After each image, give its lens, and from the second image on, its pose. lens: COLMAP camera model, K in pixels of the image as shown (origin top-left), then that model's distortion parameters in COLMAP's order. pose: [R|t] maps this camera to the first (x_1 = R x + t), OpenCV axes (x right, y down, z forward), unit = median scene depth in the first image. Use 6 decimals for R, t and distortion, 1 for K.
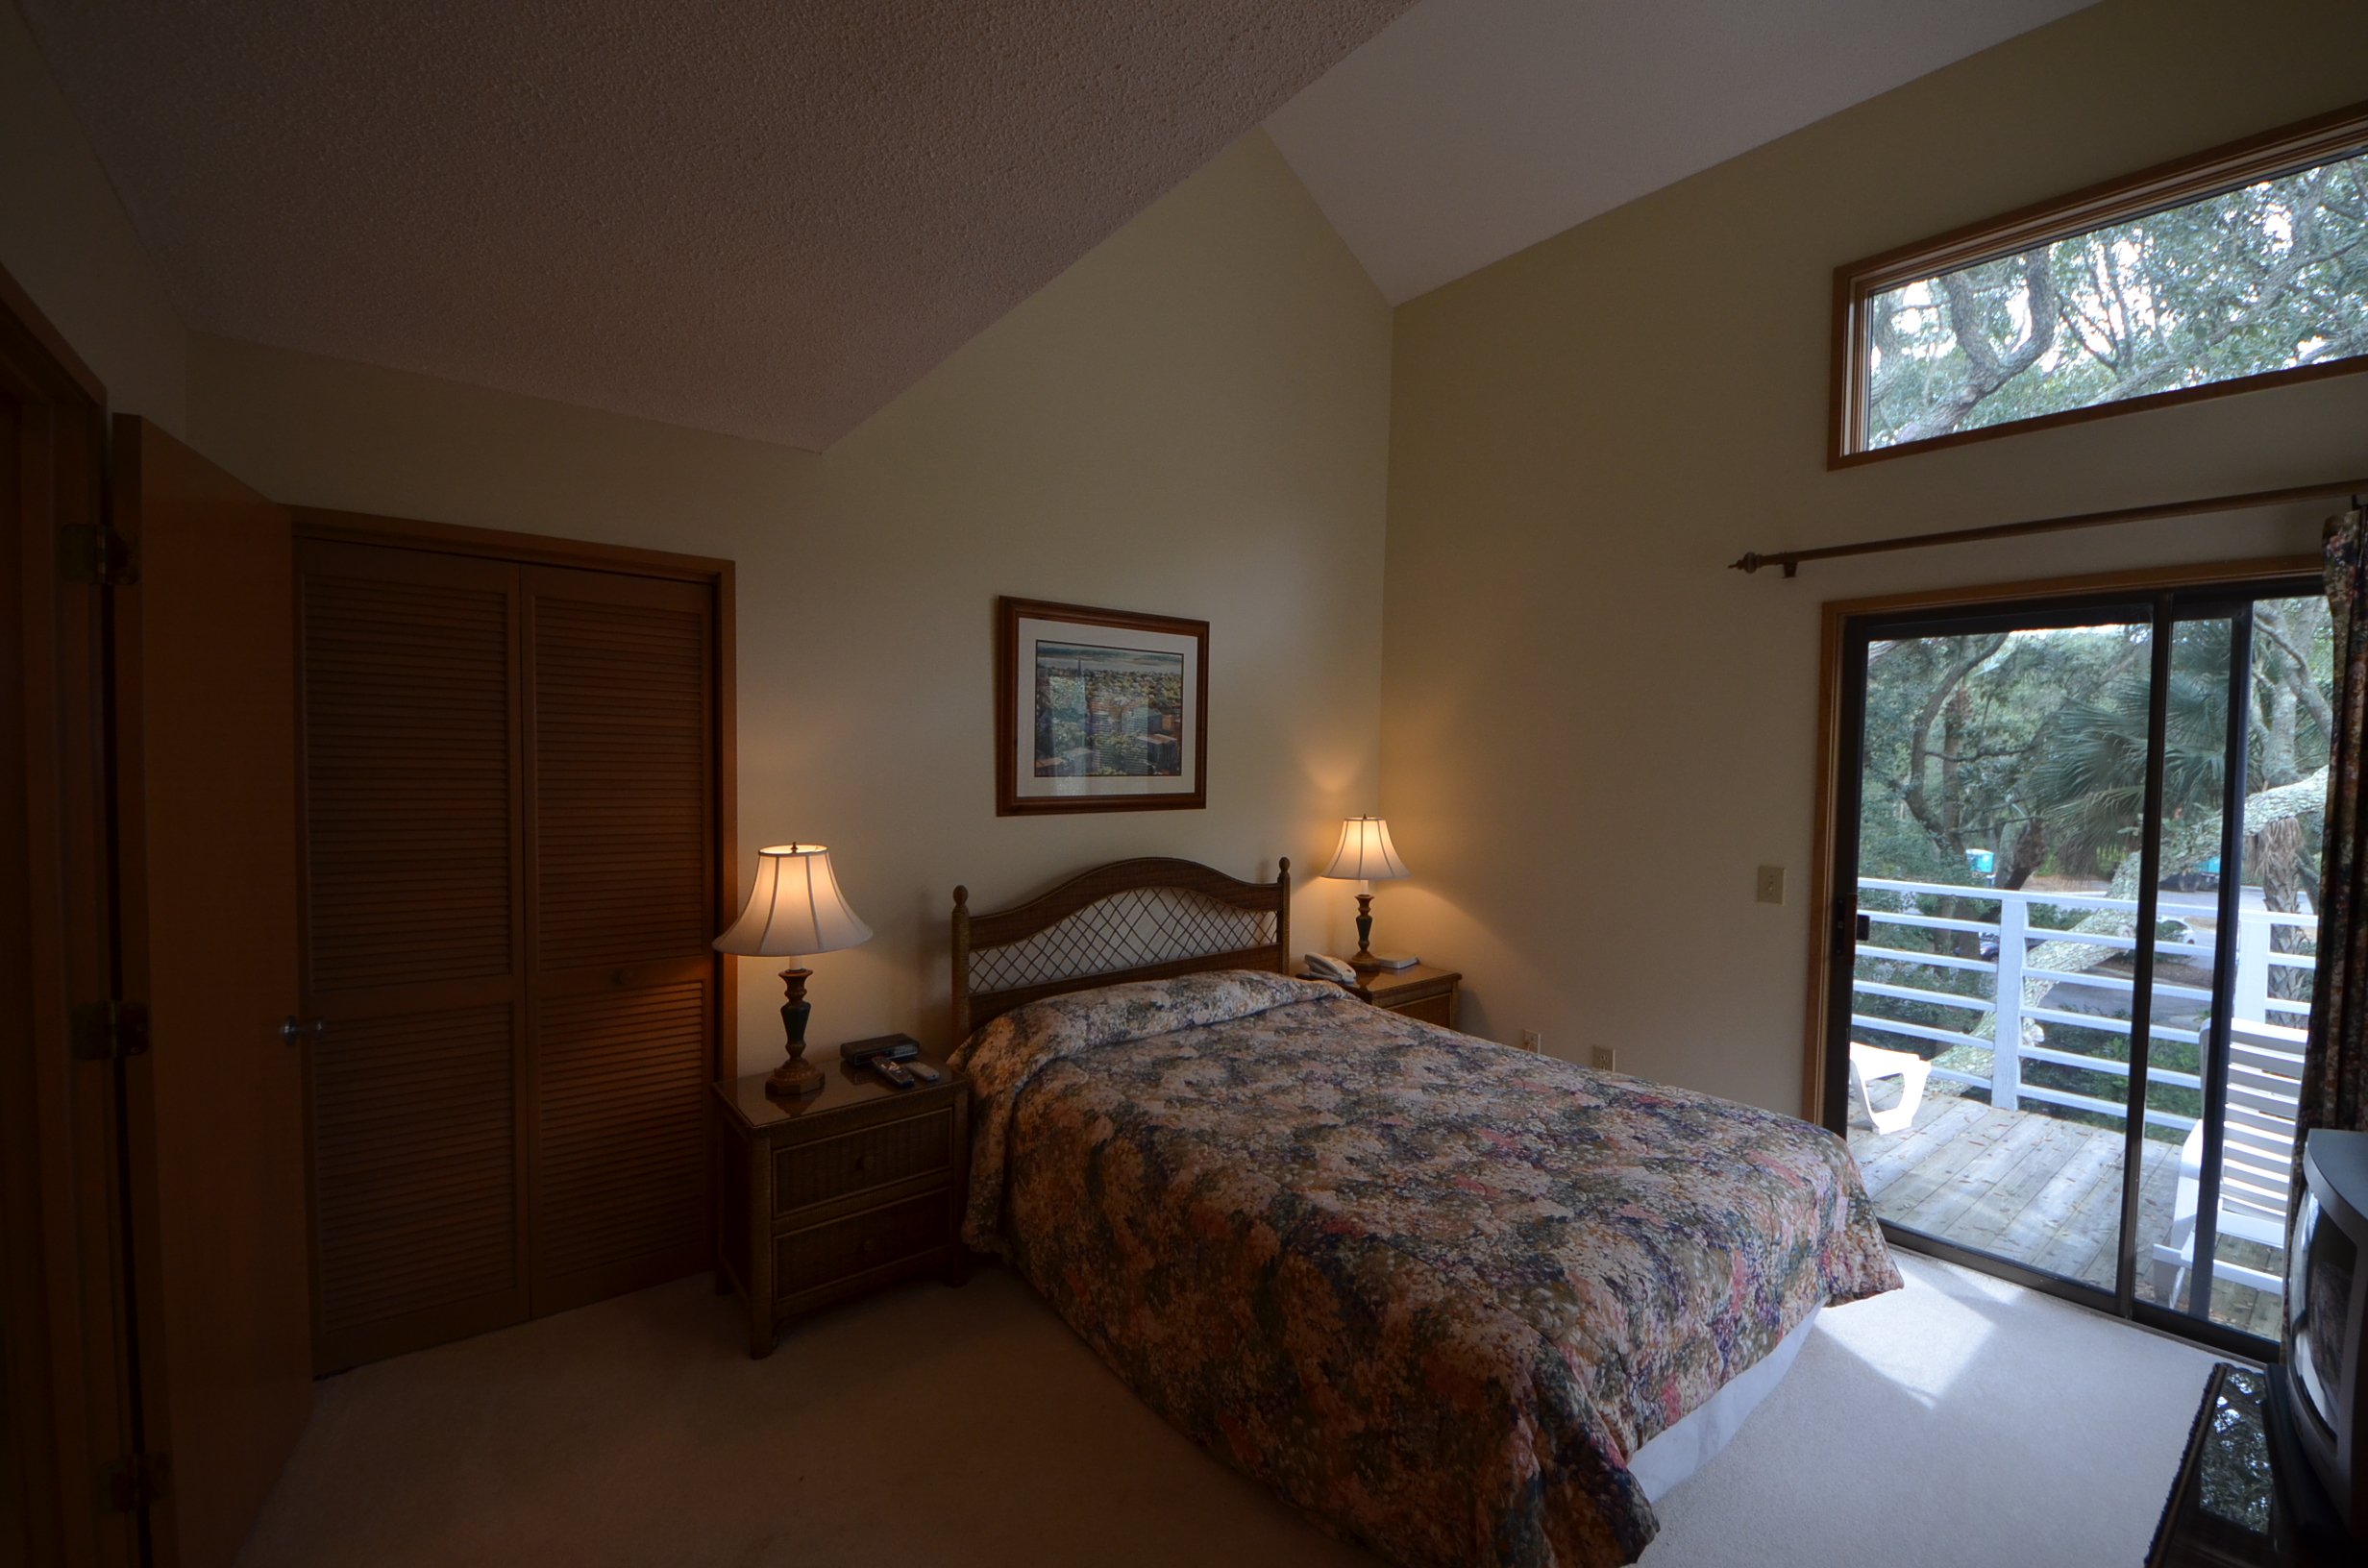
lens RADIAL K [[910.3, 0, 1184.0], [0, 910.3, 784.0], [0, 0, 1]] dist [0.021892, -0.000141]
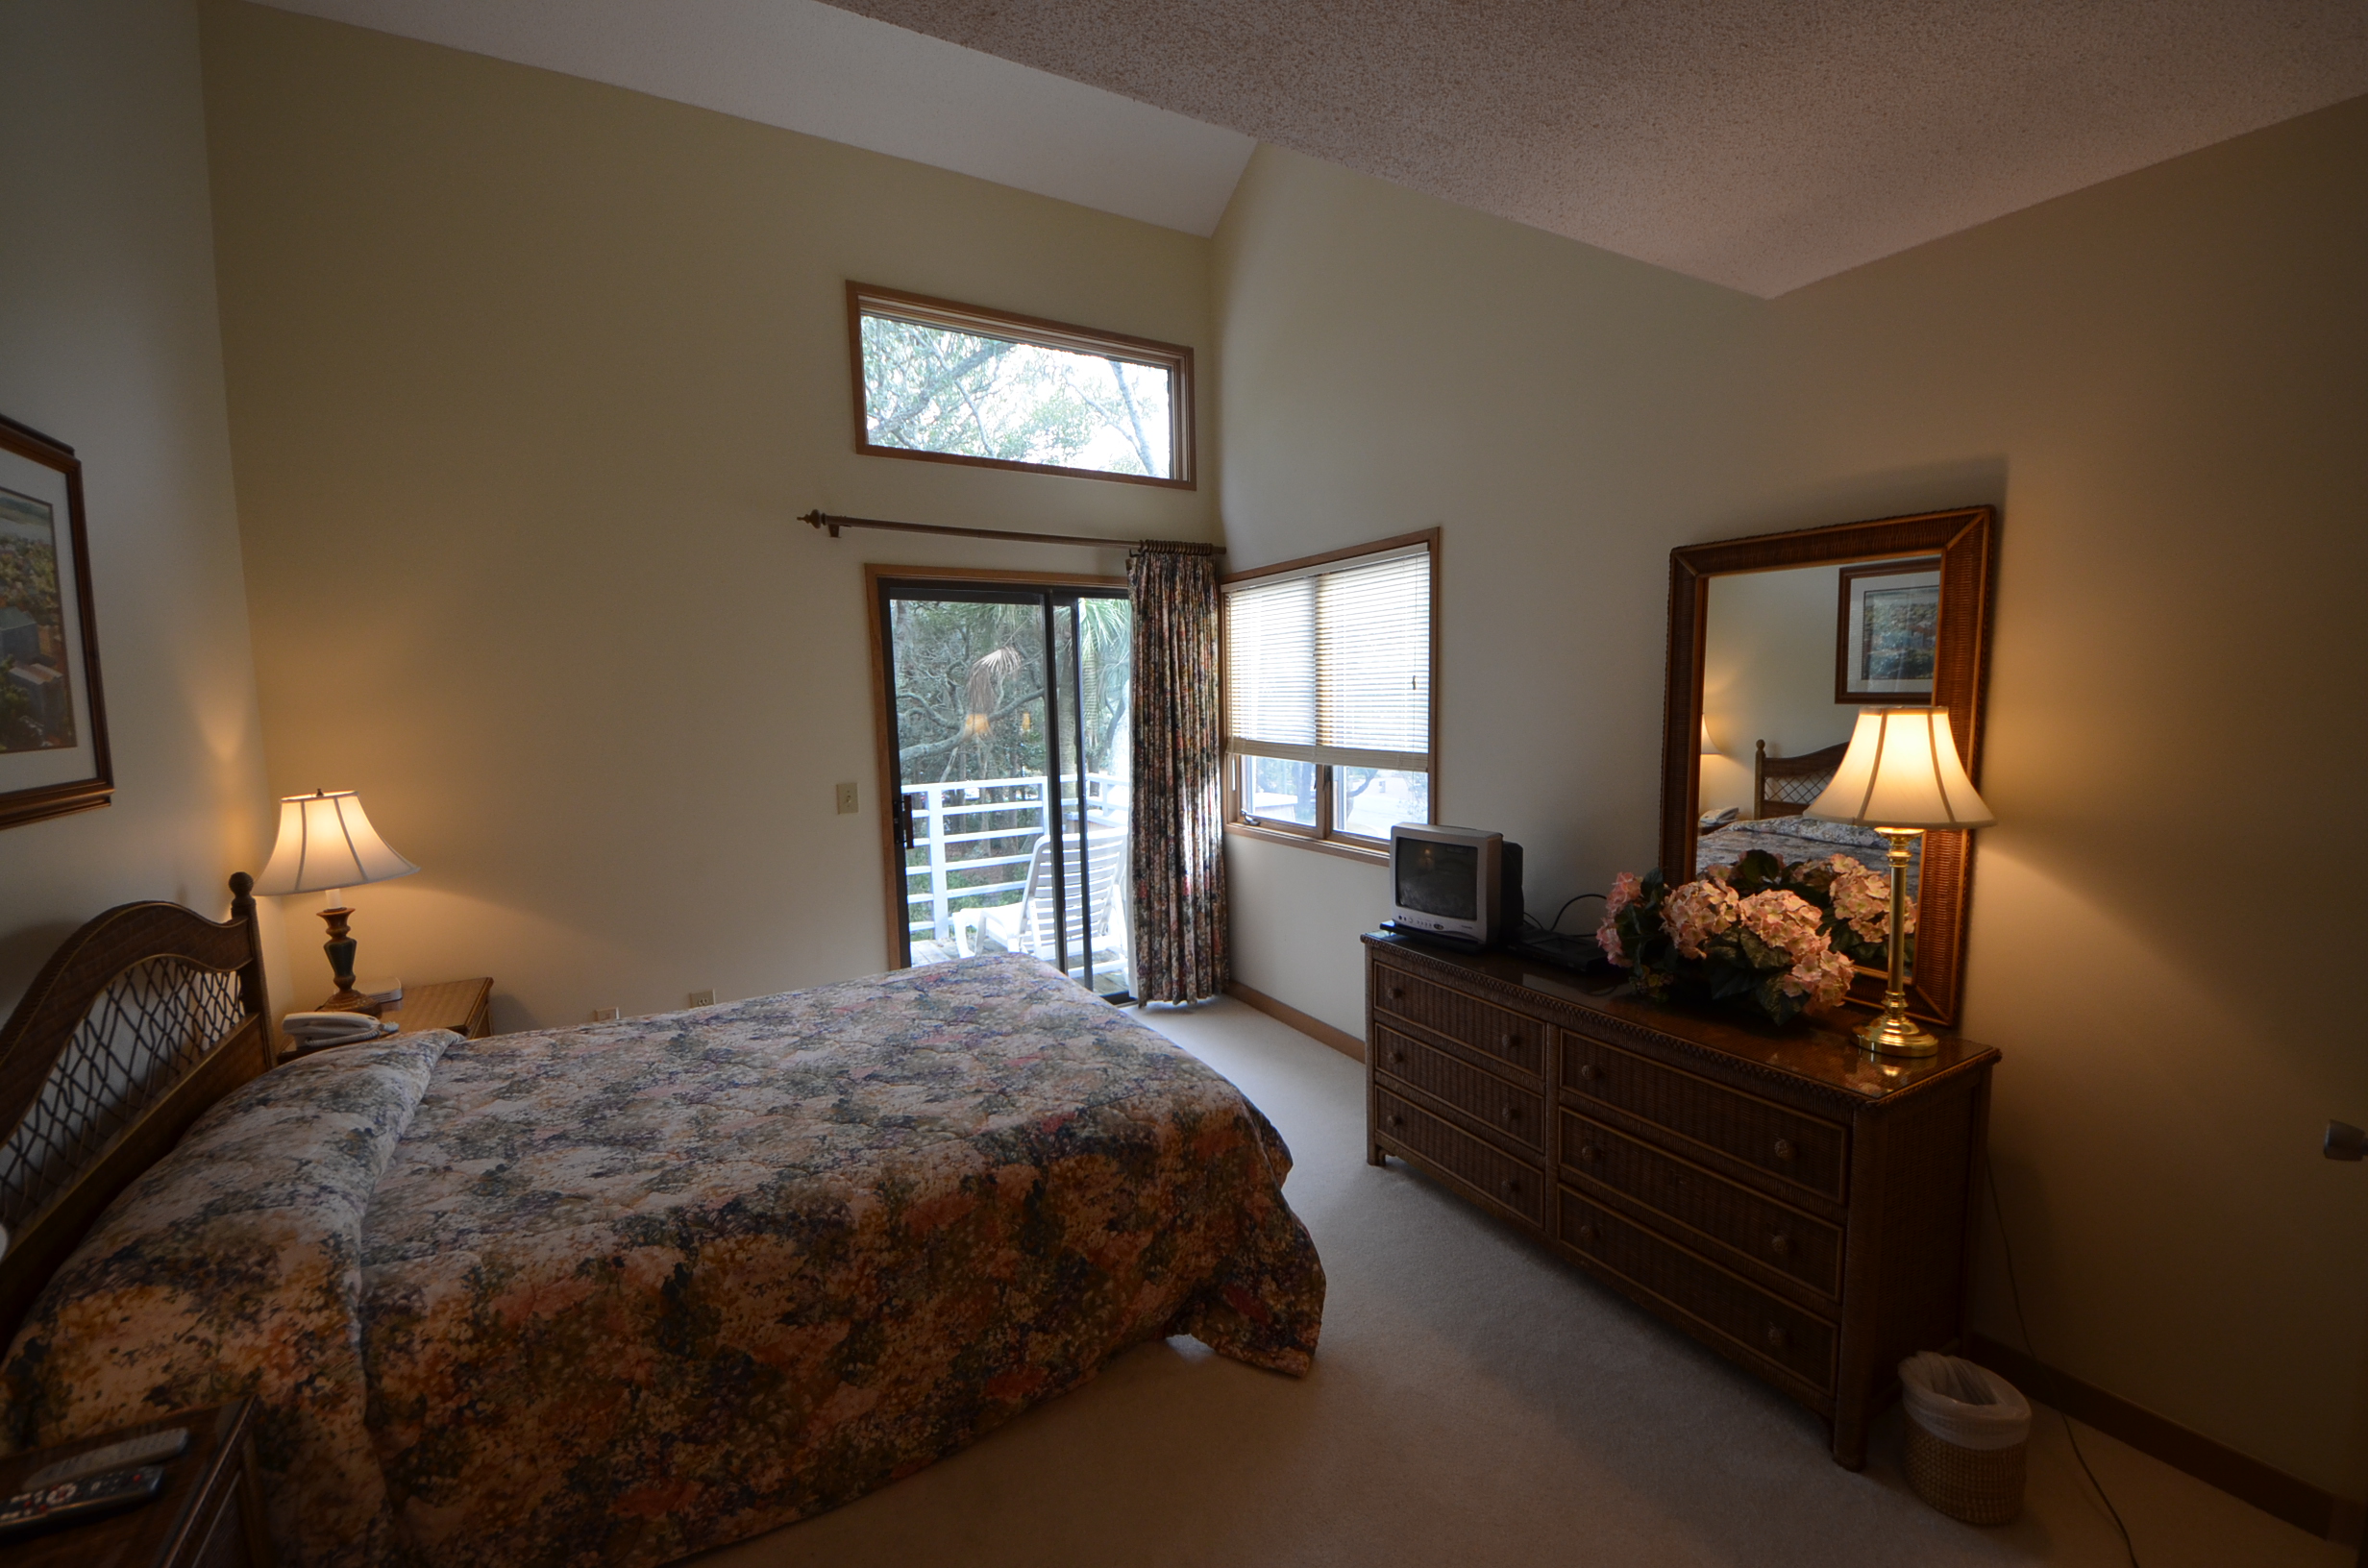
lens RADIAL K [[932.6, 0, 1184.0], [0, 932.6, 784.0], [0, 0, 1]] dist [-0.022222, -0.000129]
pose [[0.173654, -0.109532, 0.978697, -0.561569], [0.053440, 0.993379, 0.101693, -0.009602], [-0.983356, 0.034642, 0.178358, 0.435835]]
